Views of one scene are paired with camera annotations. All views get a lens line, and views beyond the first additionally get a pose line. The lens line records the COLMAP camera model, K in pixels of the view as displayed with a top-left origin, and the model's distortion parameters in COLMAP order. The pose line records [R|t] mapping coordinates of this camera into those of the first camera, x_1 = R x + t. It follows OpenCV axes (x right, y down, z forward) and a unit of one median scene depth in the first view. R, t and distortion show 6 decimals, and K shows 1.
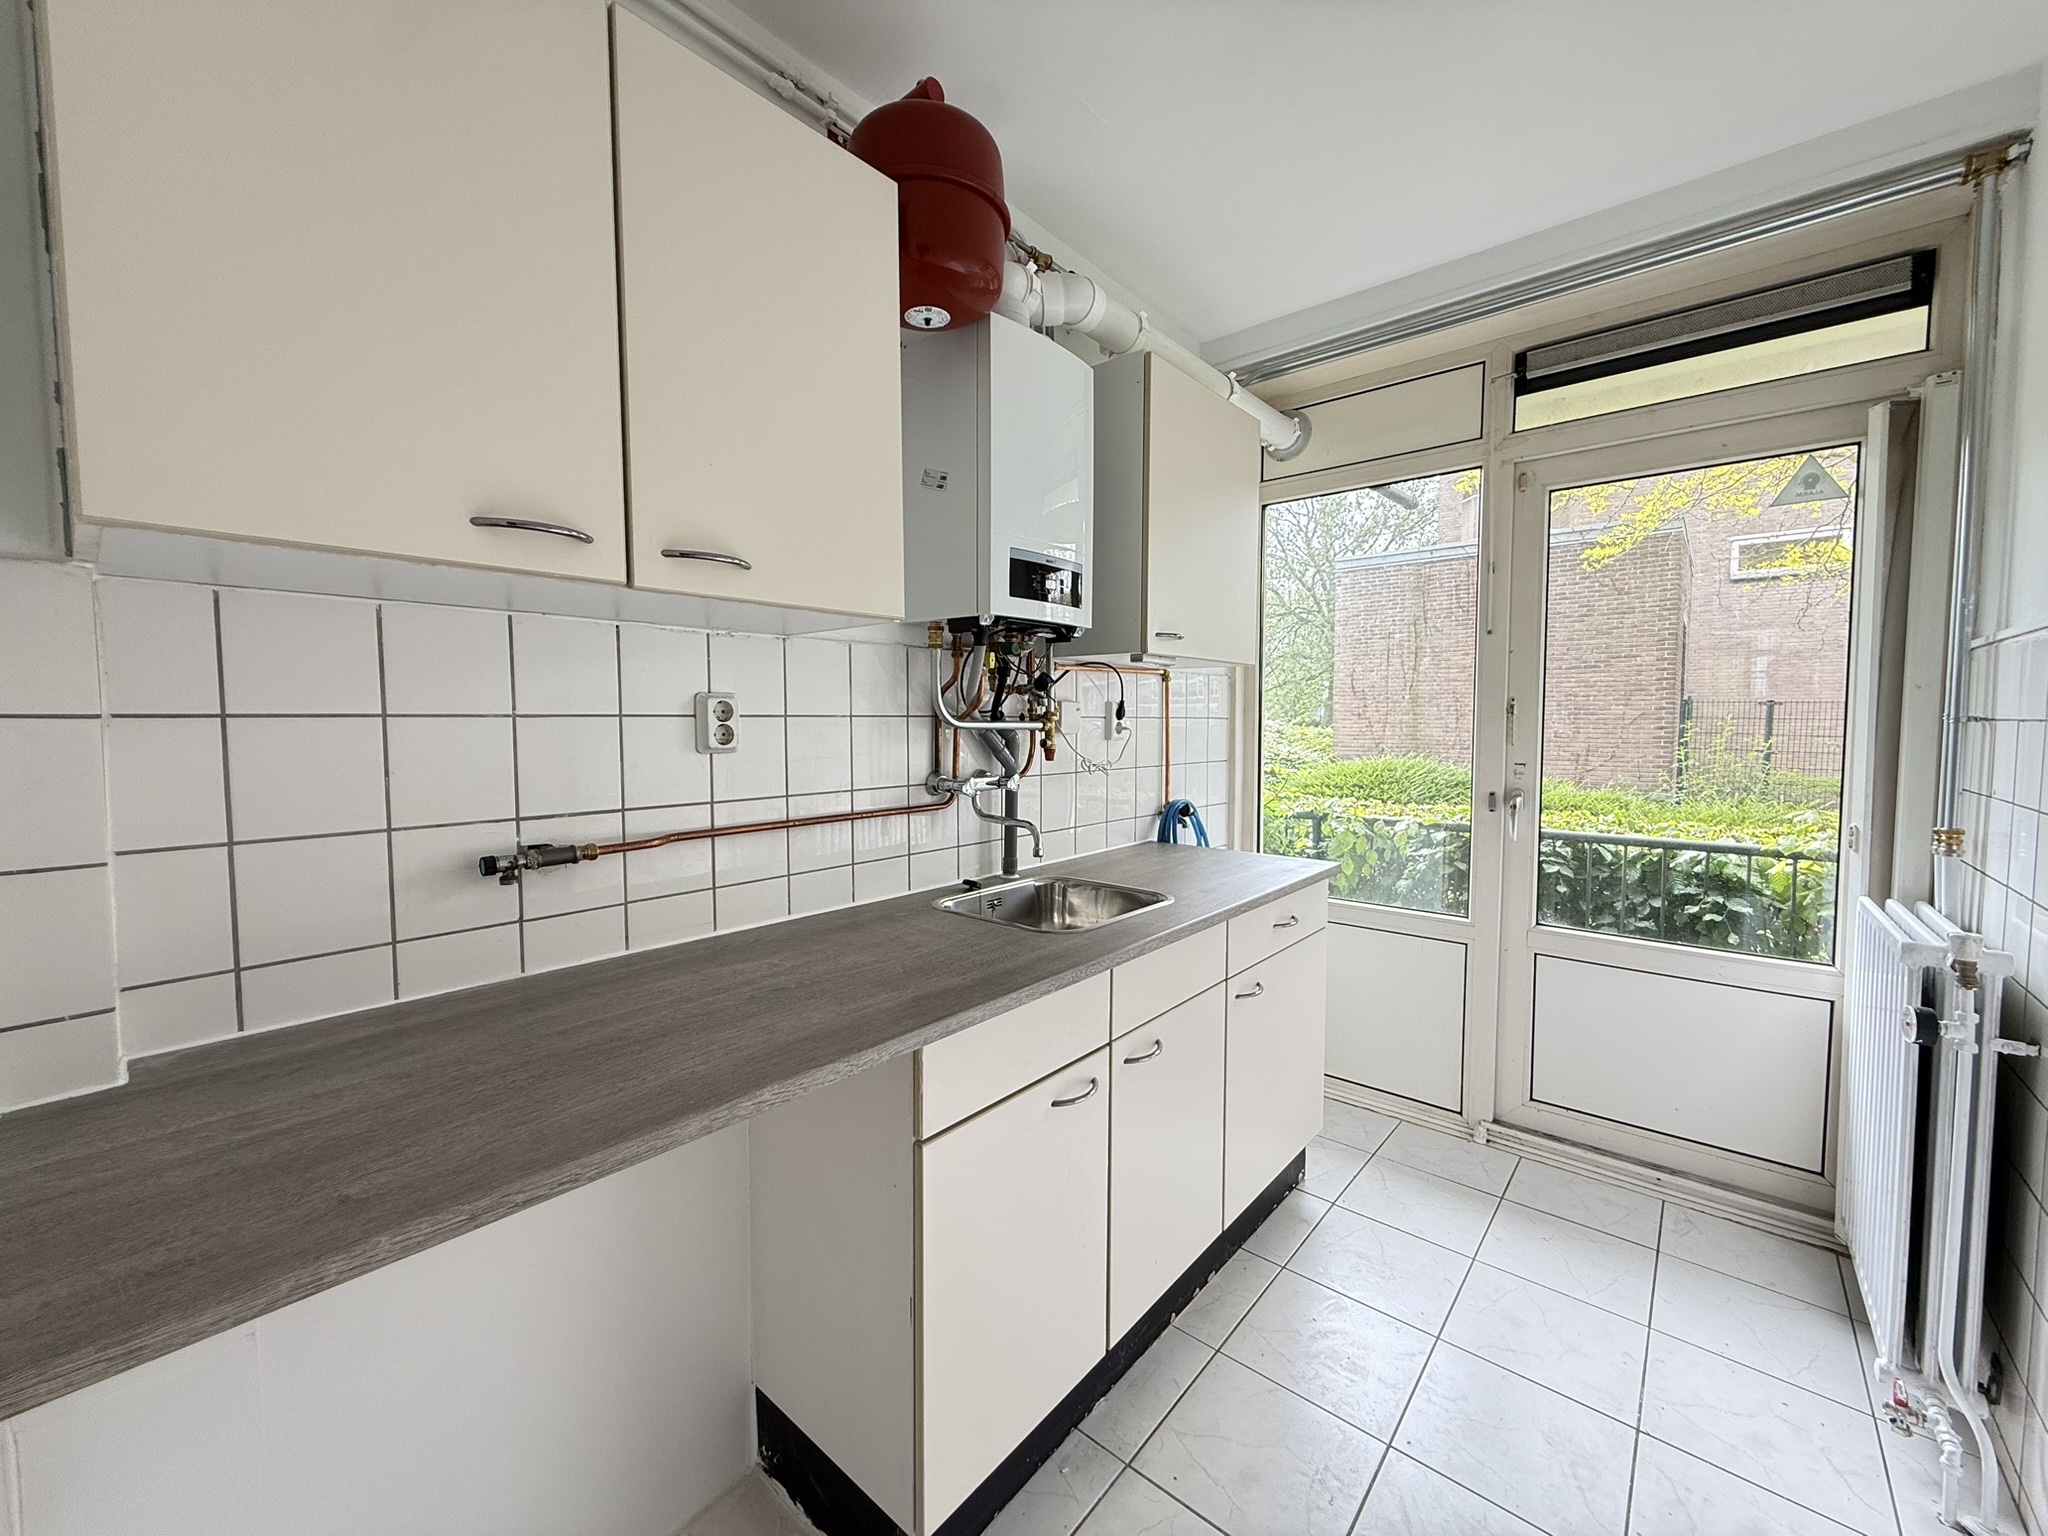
lens RADIAL K [[817.2, 0, 1024.0], [0, 817.2, 768.0], [0, 0, 1]] dist [-0.000082, -0.000144]
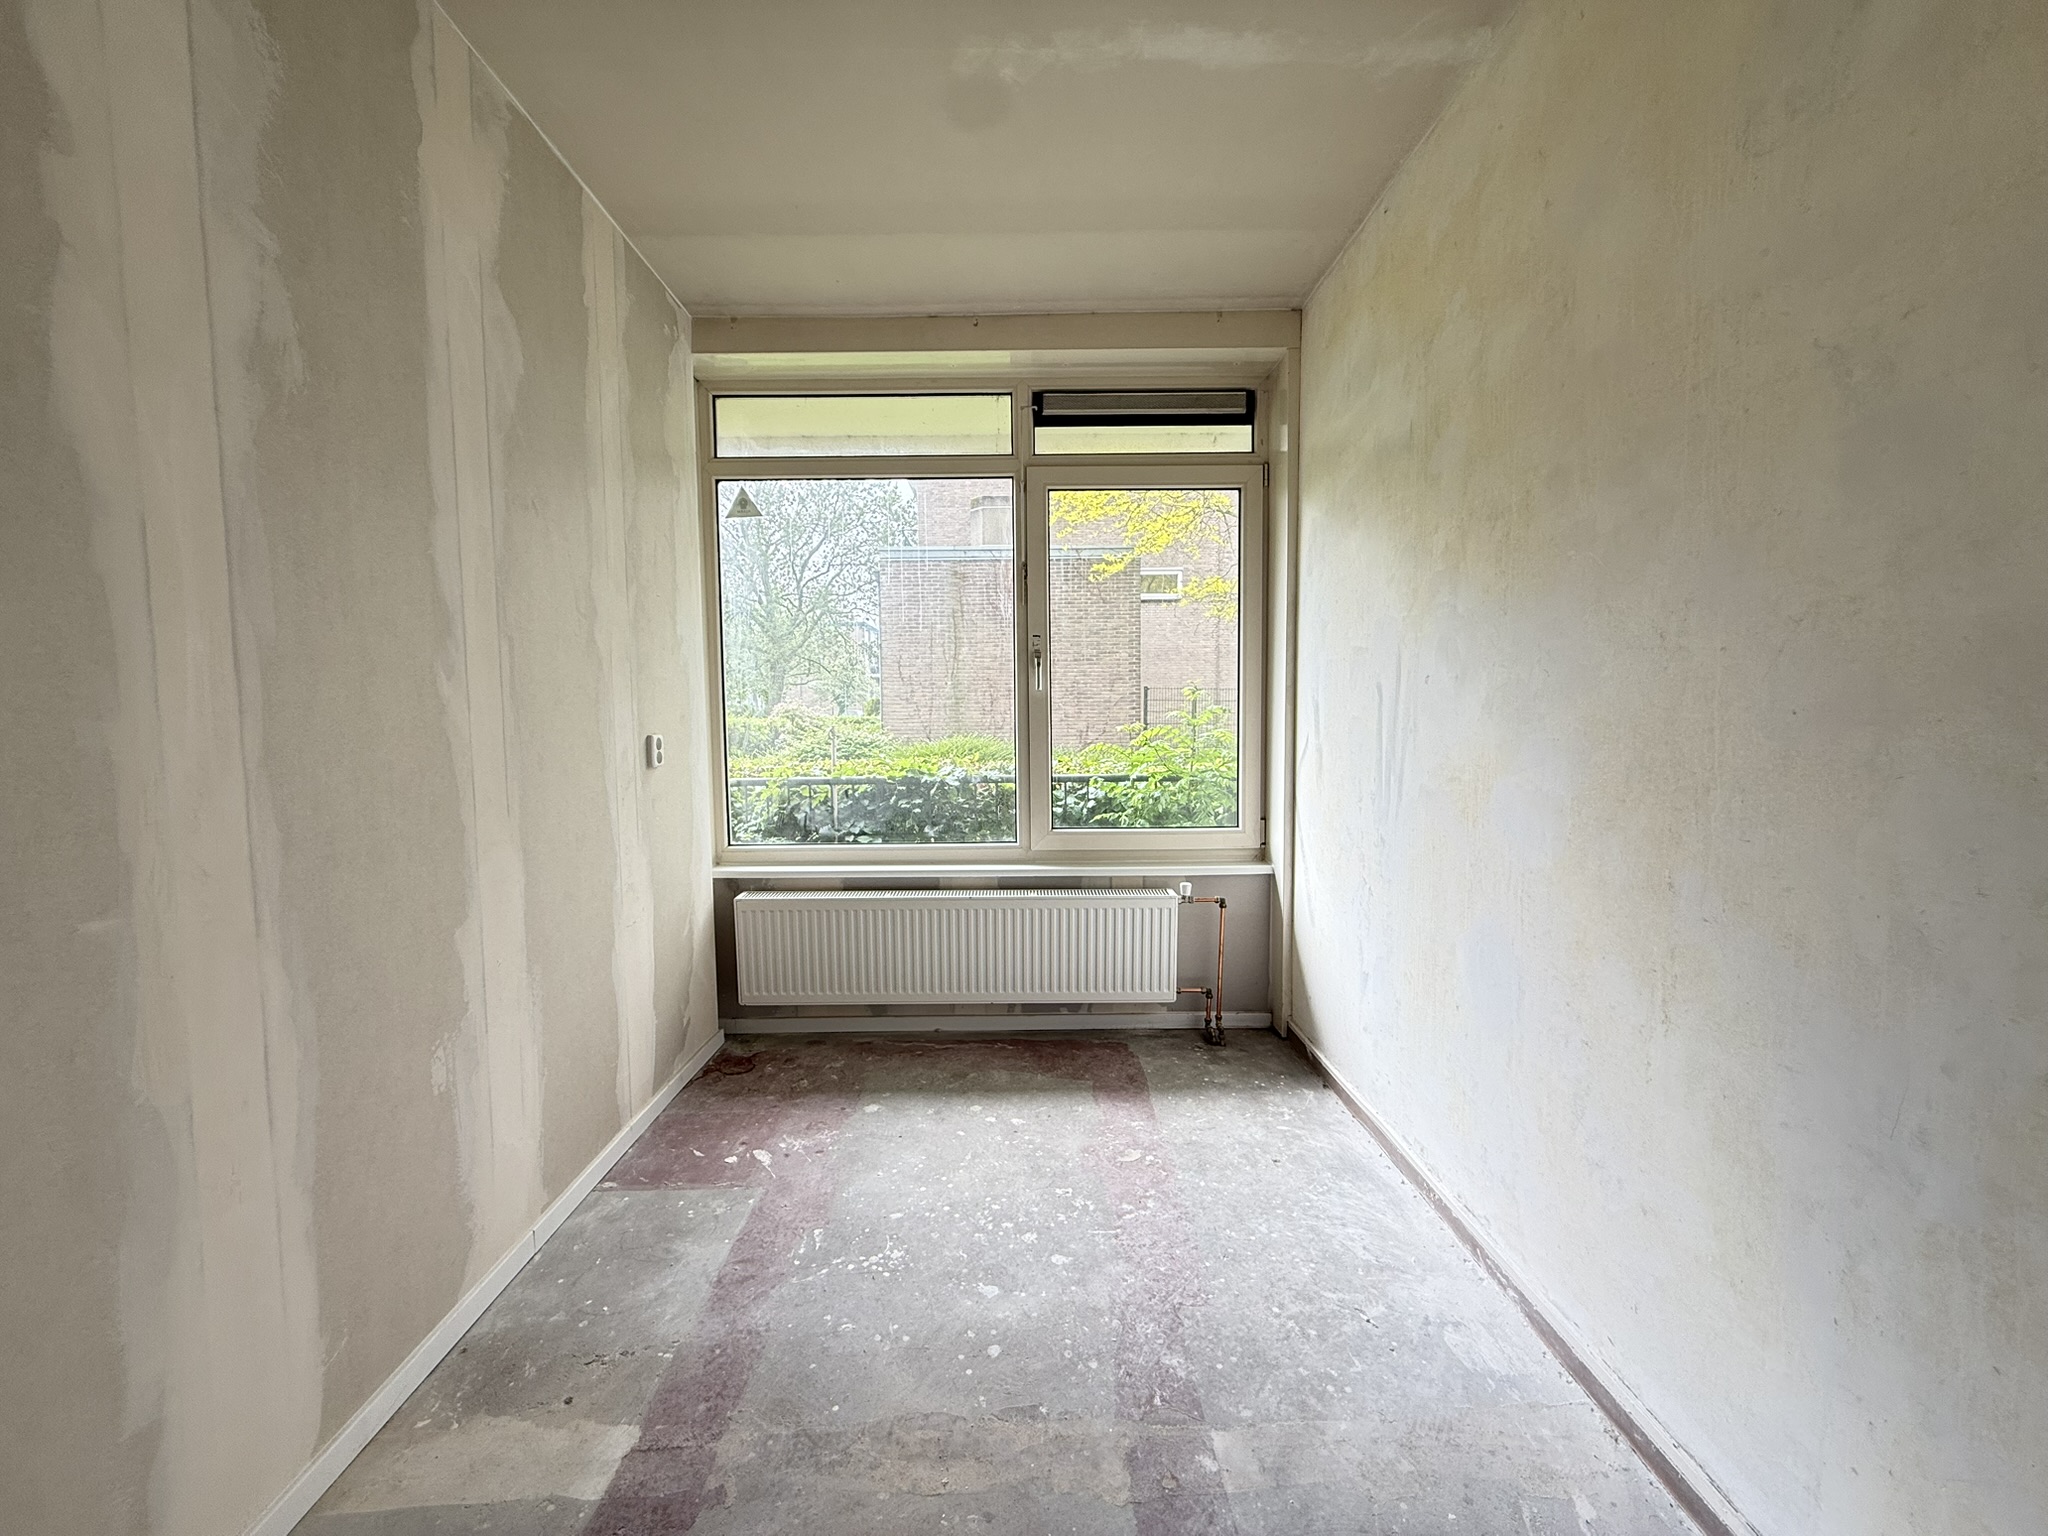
lens RADIAL K [[817.2, 0, 1024.0], [0, 817.2, 768.0], [0, 0, 1]] dist [-0.000082, -0.000144]
pose [[0.758171, -0.053376, 0.649868, -0.198911], [0.047703, 0.998514, 0.026358, 0.003121], [-0.650309, 0.011017, 0.759590, 0.122649]]
